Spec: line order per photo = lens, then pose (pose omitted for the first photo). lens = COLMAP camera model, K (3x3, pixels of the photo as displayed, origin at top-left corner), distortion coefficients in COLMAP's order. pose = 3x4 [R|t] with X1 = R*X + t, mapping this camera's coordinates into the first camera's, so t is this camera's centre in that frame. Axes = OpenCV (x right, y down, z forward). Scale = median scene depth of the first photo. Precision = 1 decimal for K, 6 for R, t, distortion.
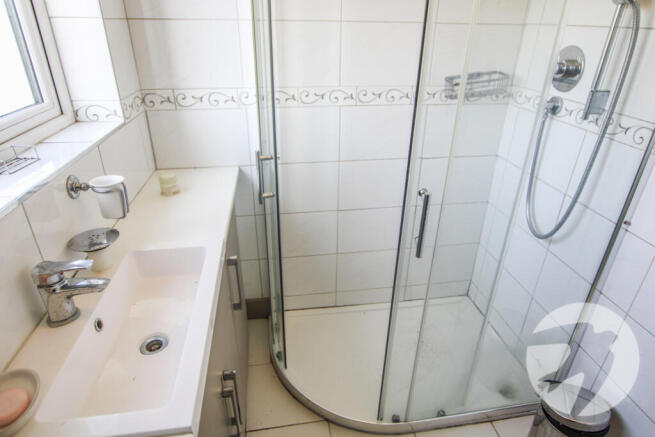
lens RADIAL K [[382.4, 0, 327.5], [0, 382.4, 218.5], [0, 0, 1]] dist [-0.028651, 0.002528]
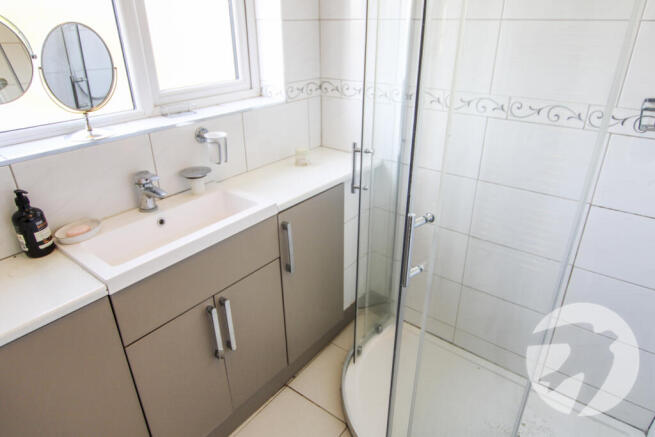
lens RADIAL K [[392.1, 0, 327.5], [0, 392.1, 218.5], [0, 0, 1]] dist [-0.056677, 0.003107]
pose [[0.680388, 0.311125, -0.663531, 0.473160], [-0.324396, 0.939736, 0.107998, -0.061164], [0.657145, 0.141766, 0.740312, 0.161126]]
